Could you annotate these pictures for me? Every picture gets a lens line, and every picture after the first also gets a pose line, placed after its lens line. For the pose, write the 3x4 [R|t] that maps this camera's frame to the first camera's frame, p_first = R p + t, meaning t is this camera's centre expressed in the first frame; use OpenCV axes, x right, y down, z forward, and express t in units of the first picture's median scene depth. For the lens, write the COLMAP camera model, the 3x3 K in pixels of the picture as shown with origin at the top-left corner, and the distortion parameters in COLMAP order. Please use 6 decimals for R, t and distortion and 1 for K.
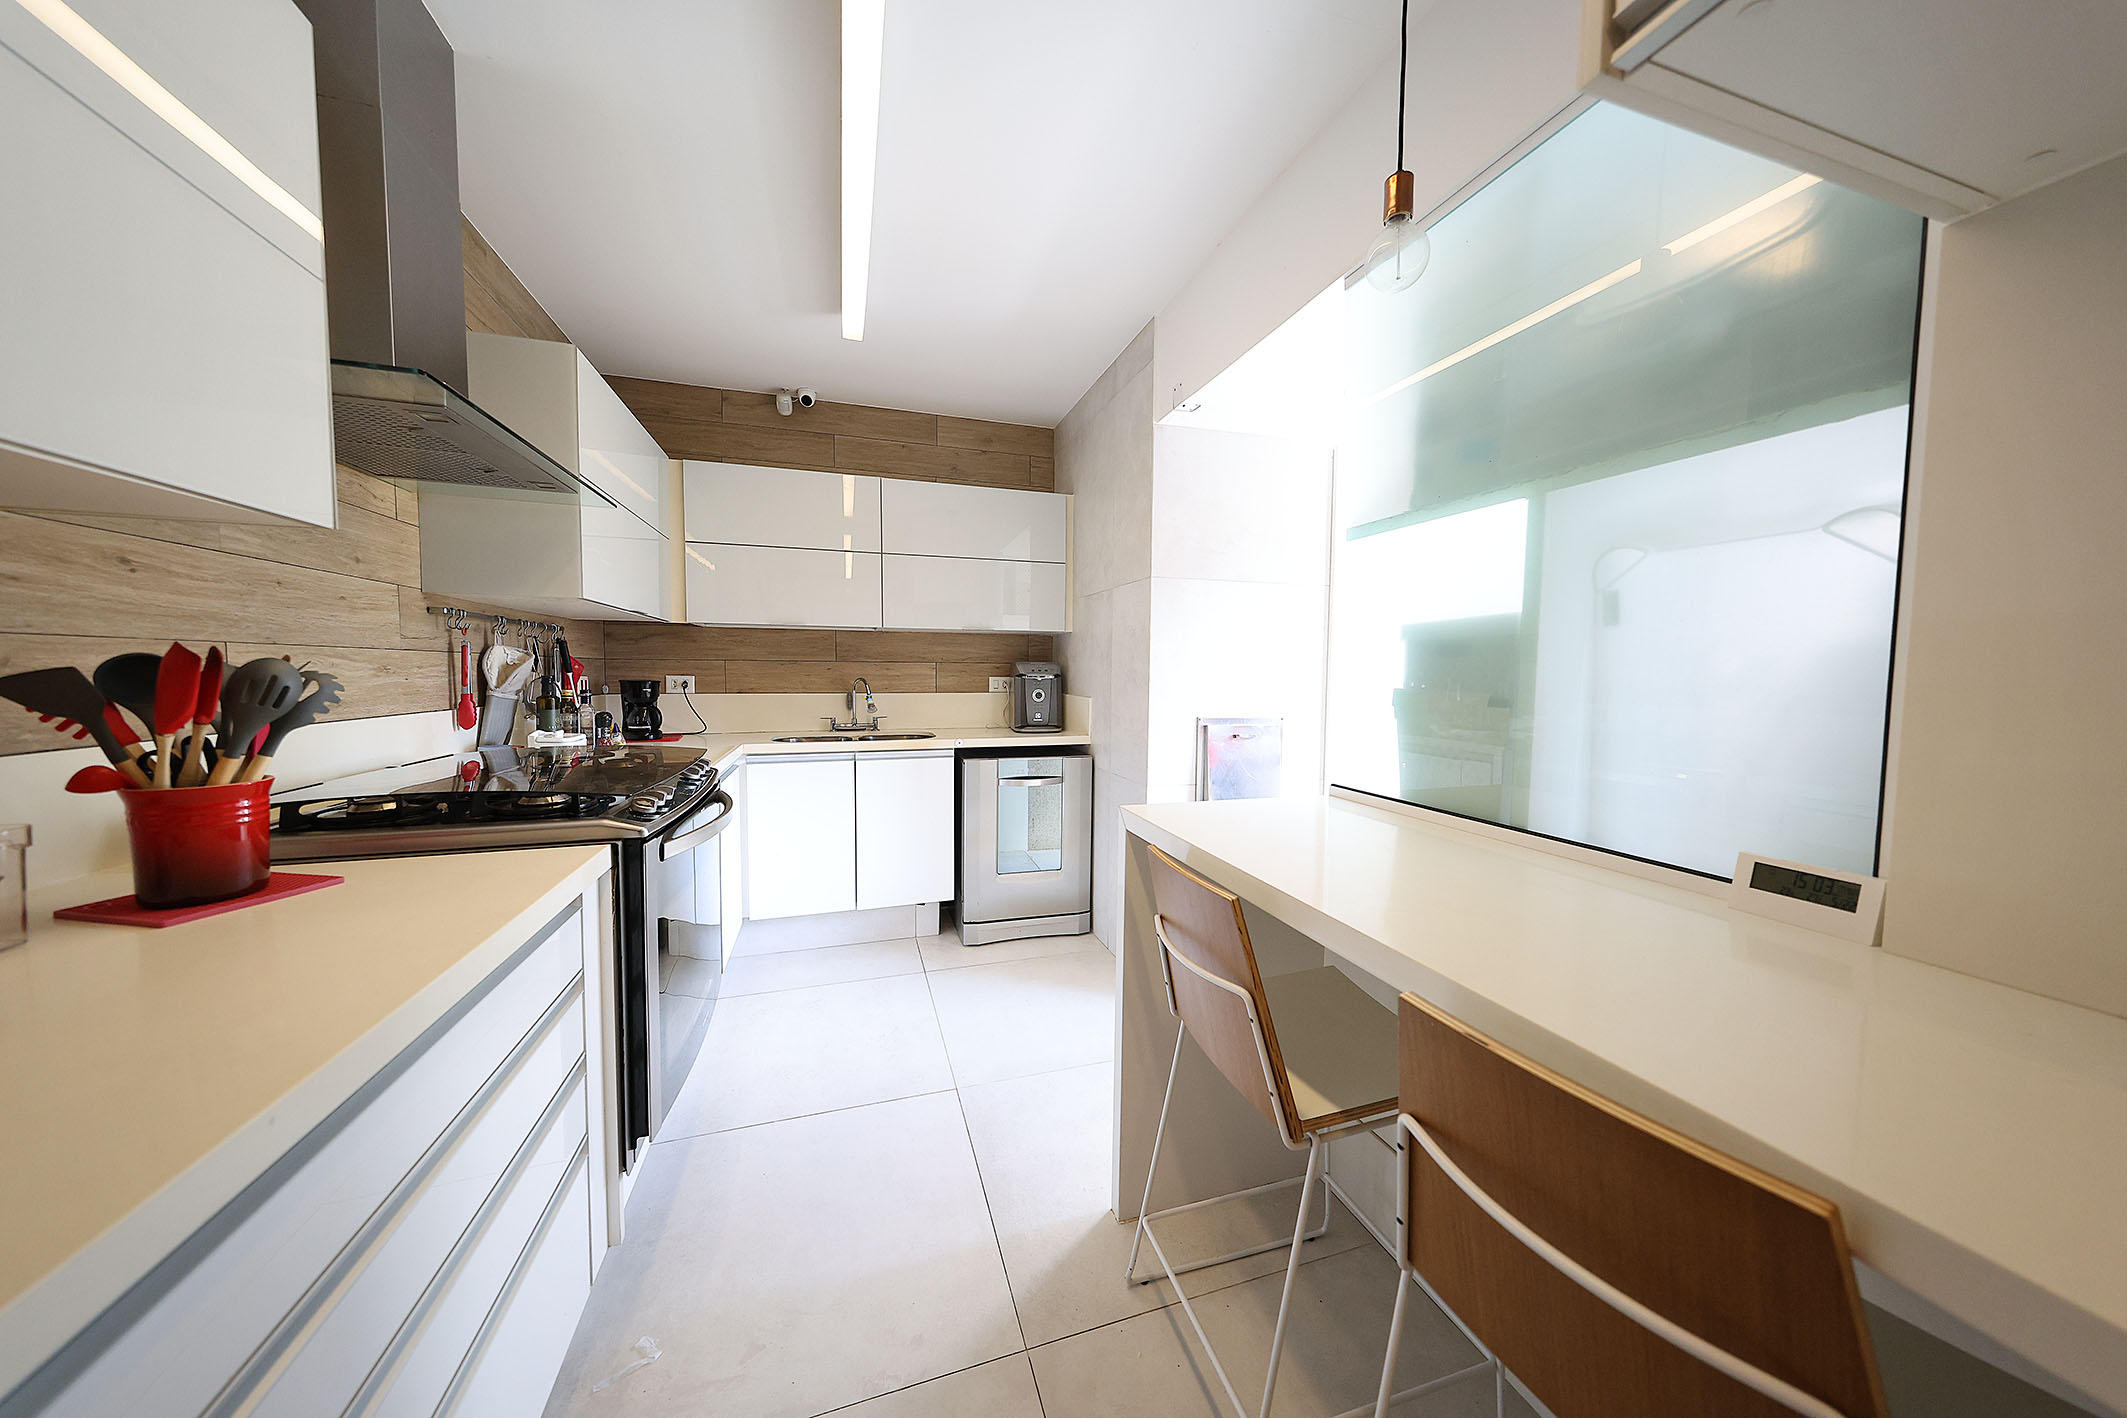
lens RADIAL K [[679.1, 0, 1066.4], [0, 679.1, 713.4], [0, 0, 1]] dist [0.001715, 0.000078]
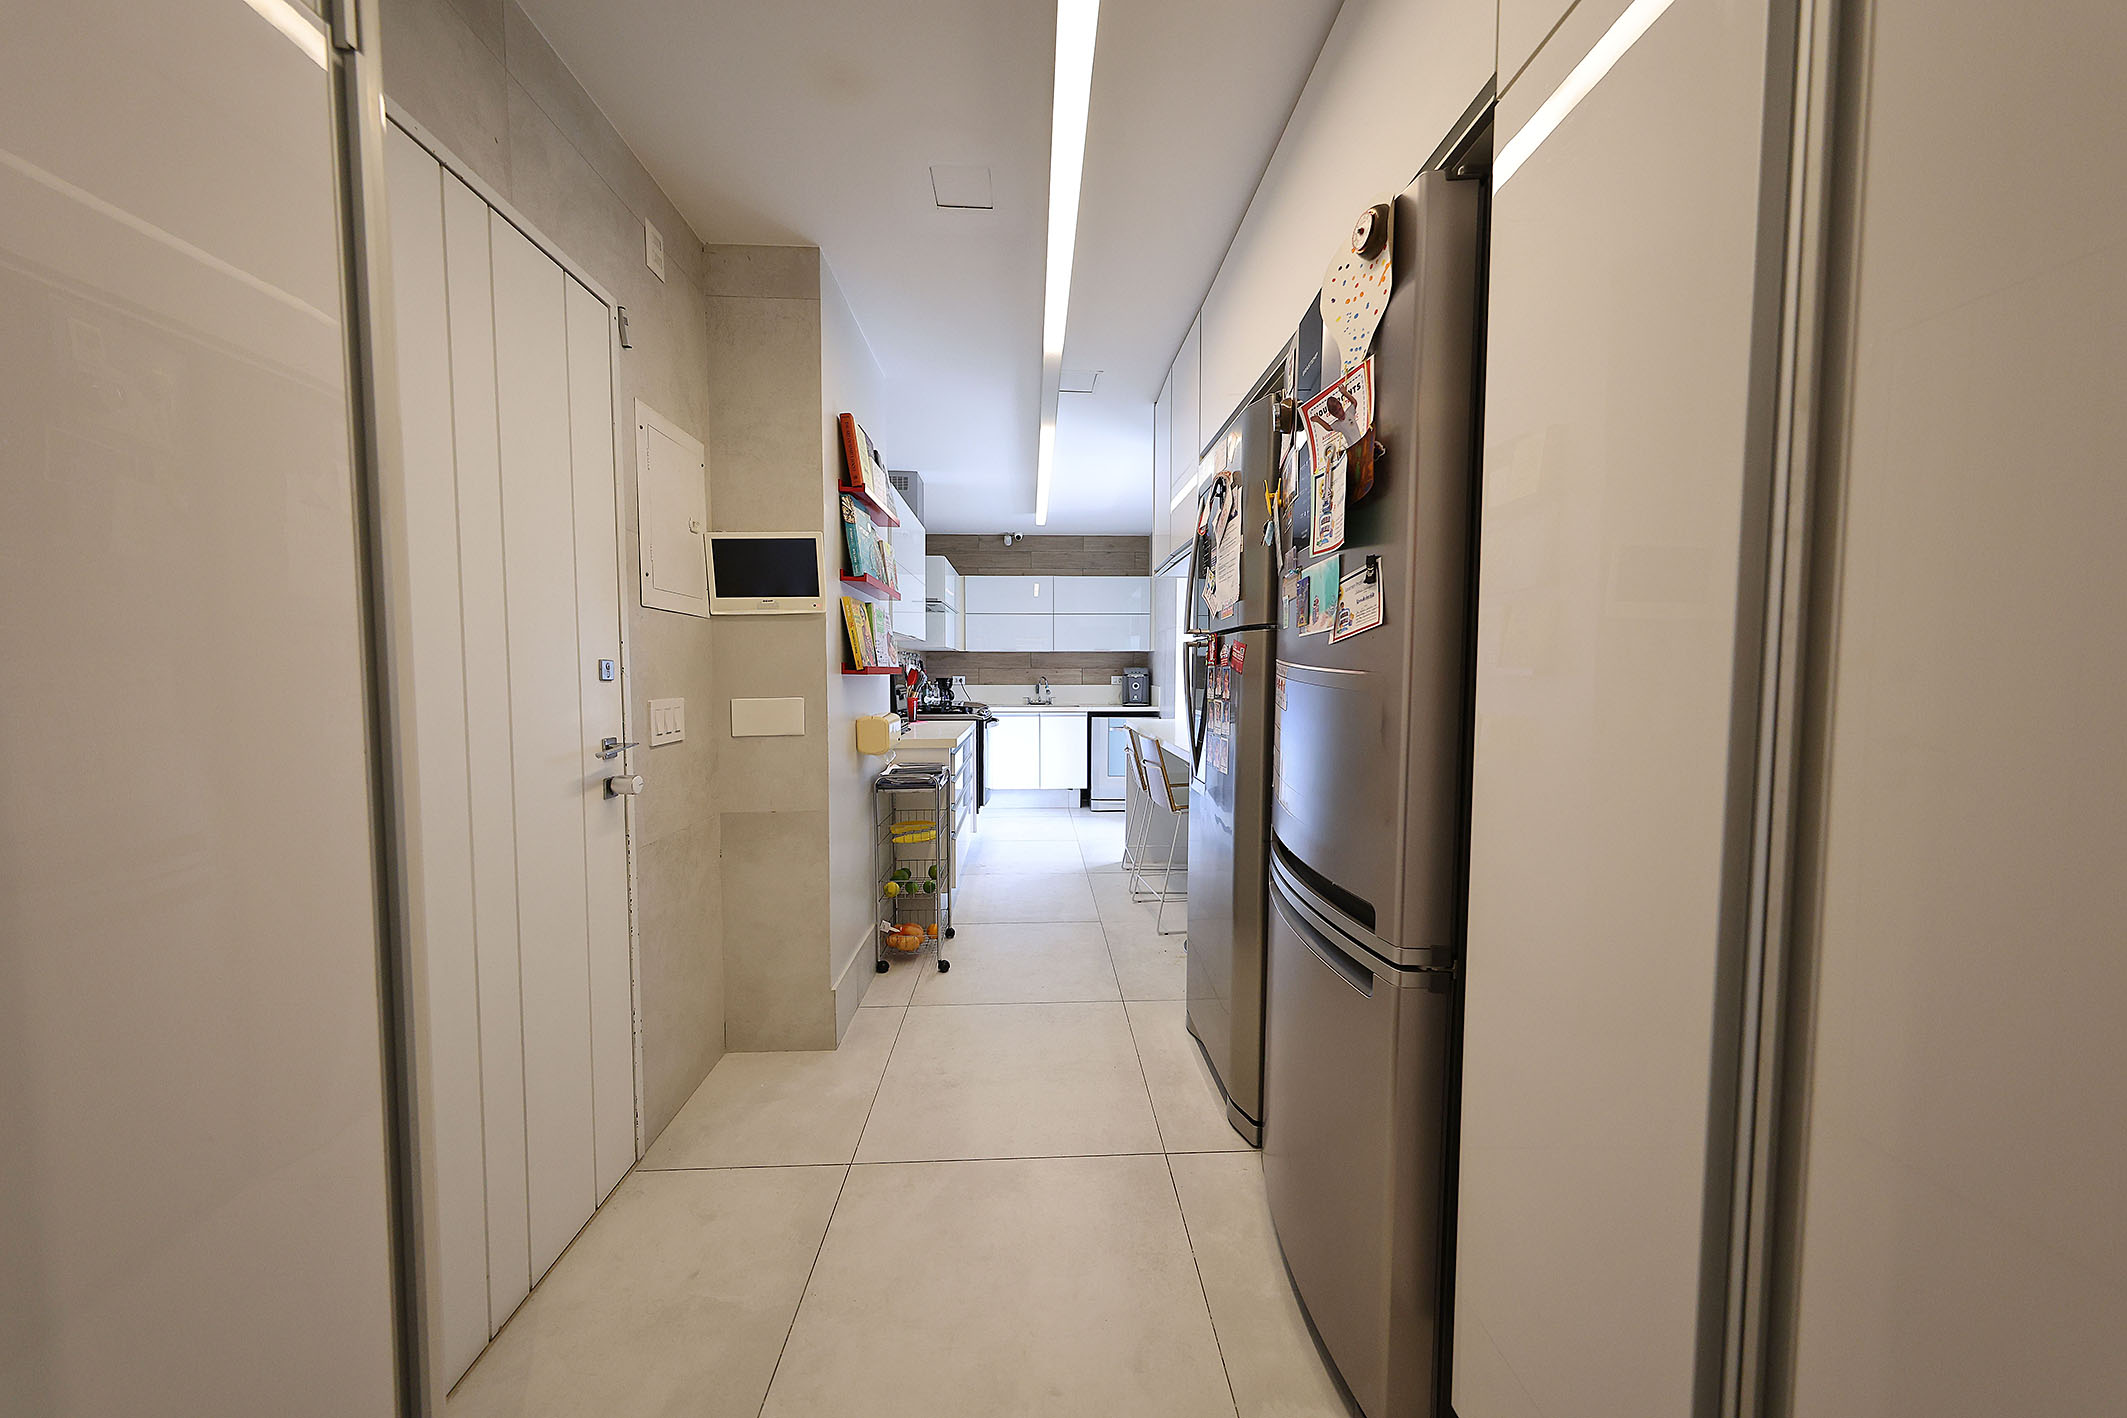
lens RADIAL K [[679.1, 0, 1059.5], [0, 679.1, 708.2], [0, 0, 1]] dist [0.001715, 0.000078]
pose [[0.963391, 0.007835, -0.267984, 0.292458], [-0.010431, 0.999911, -0.008262, 0.059286], [0.267896, 0.010755, 0.963388, -0.951392]]
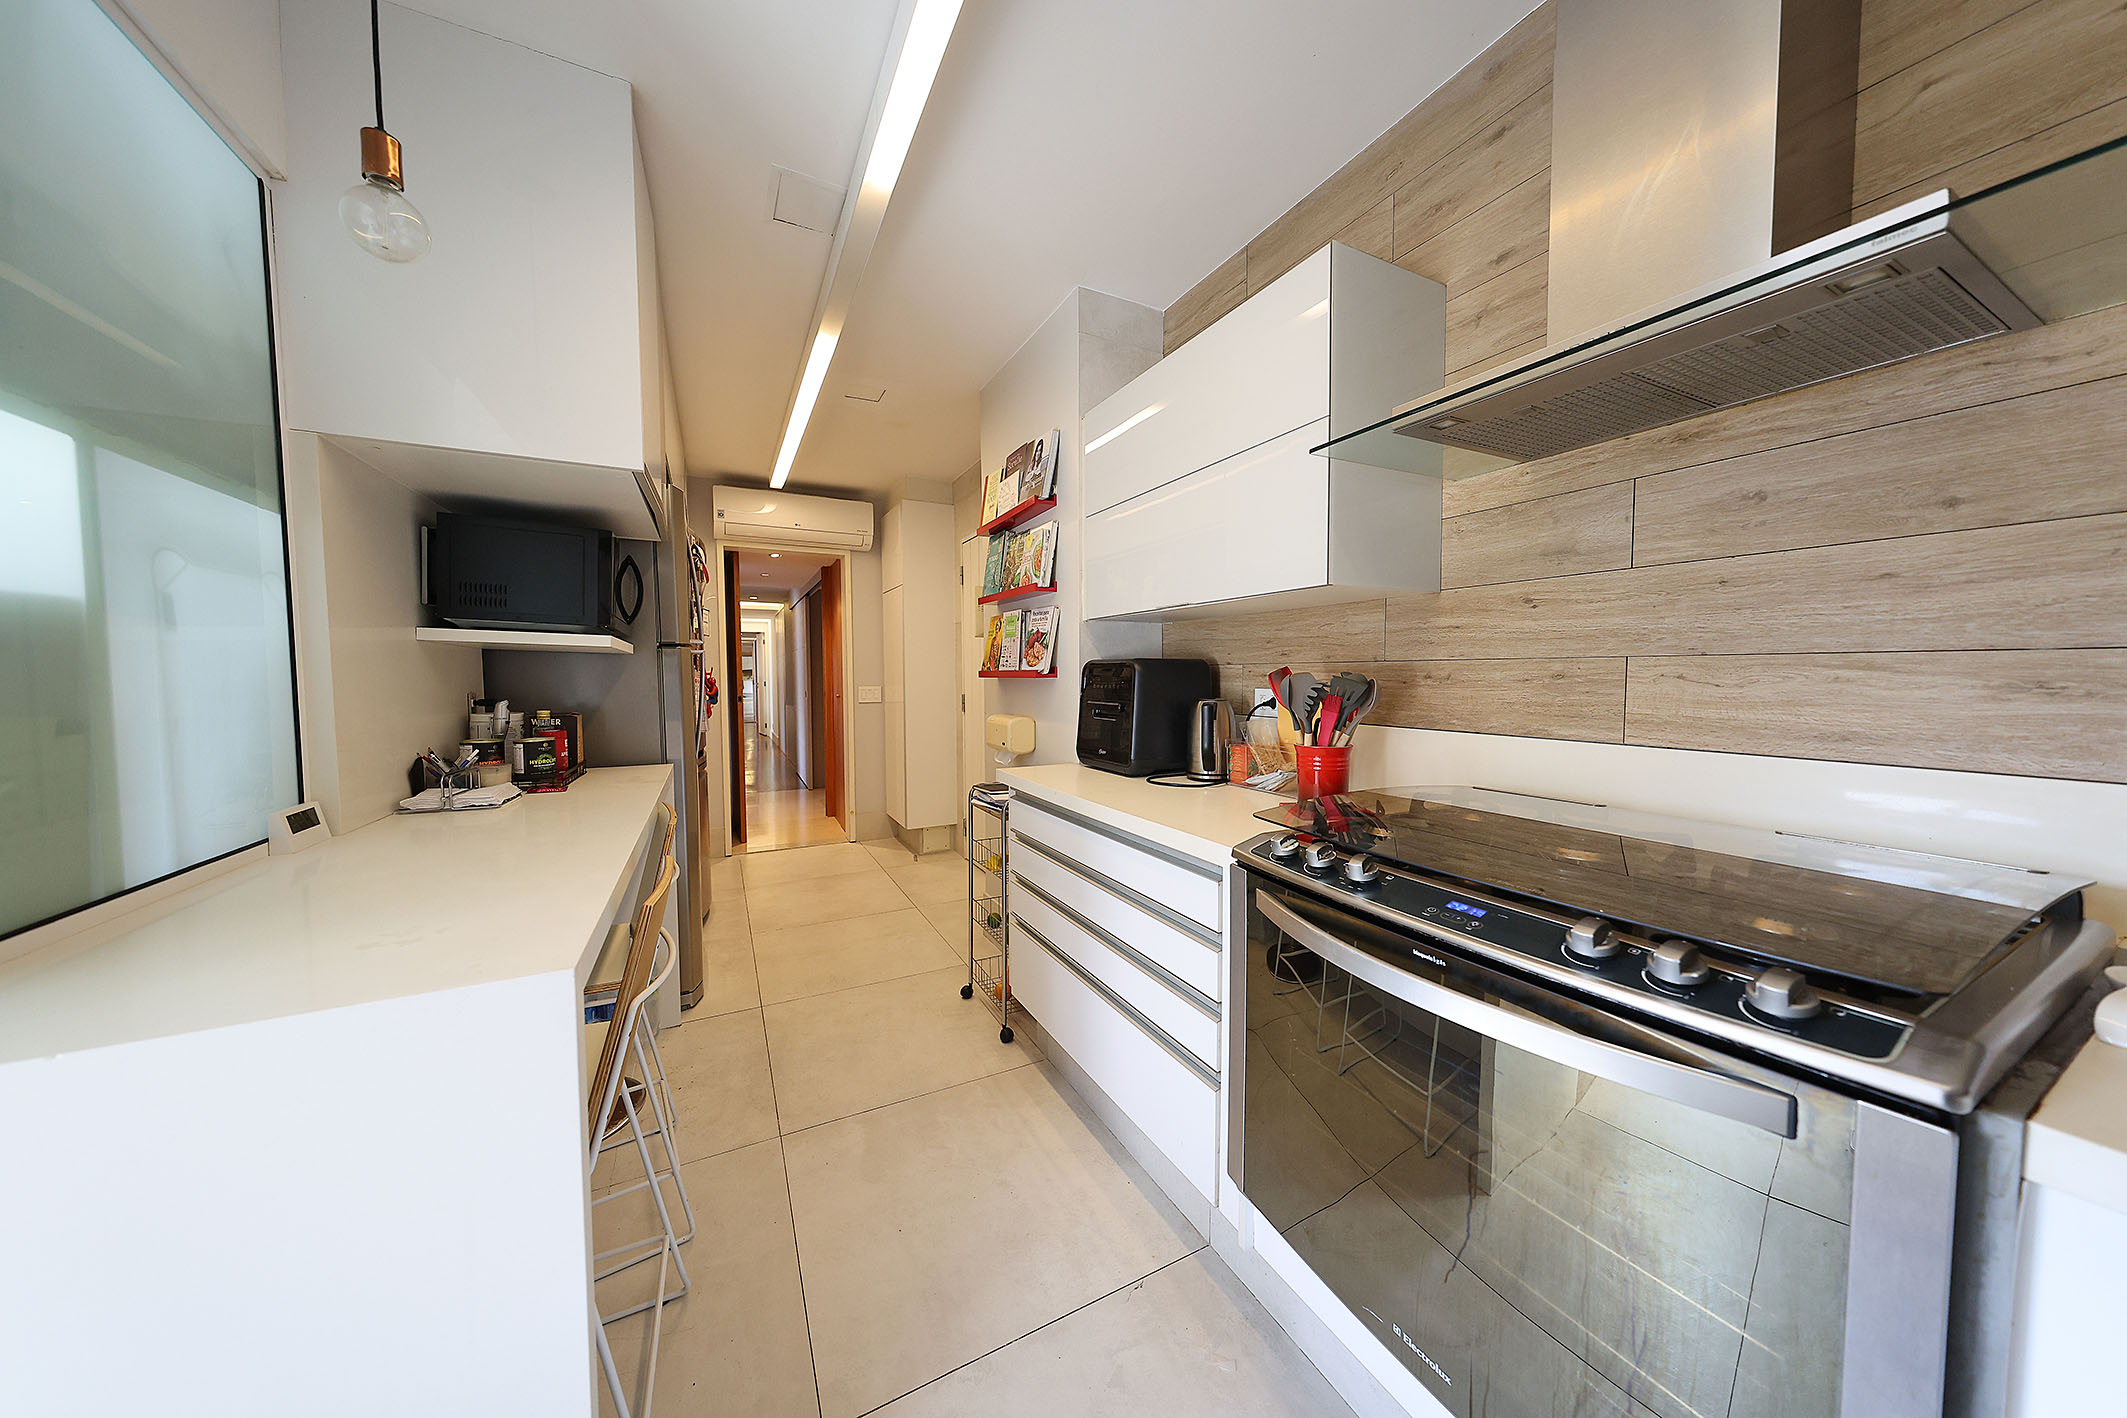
lens RADIAL K [[679.1, 0, 1057.5], [0, 679.1, 703.9], [0, 0, 1]] dist [0.001715, 0.000078]
pose [[-0.987947, 0.001681, -0.154781, -0.095009], [-0.014940, 0.994237, 0.106159, -0.053562], [0.154068, 0.107191, -0.982229, 0.774915]]
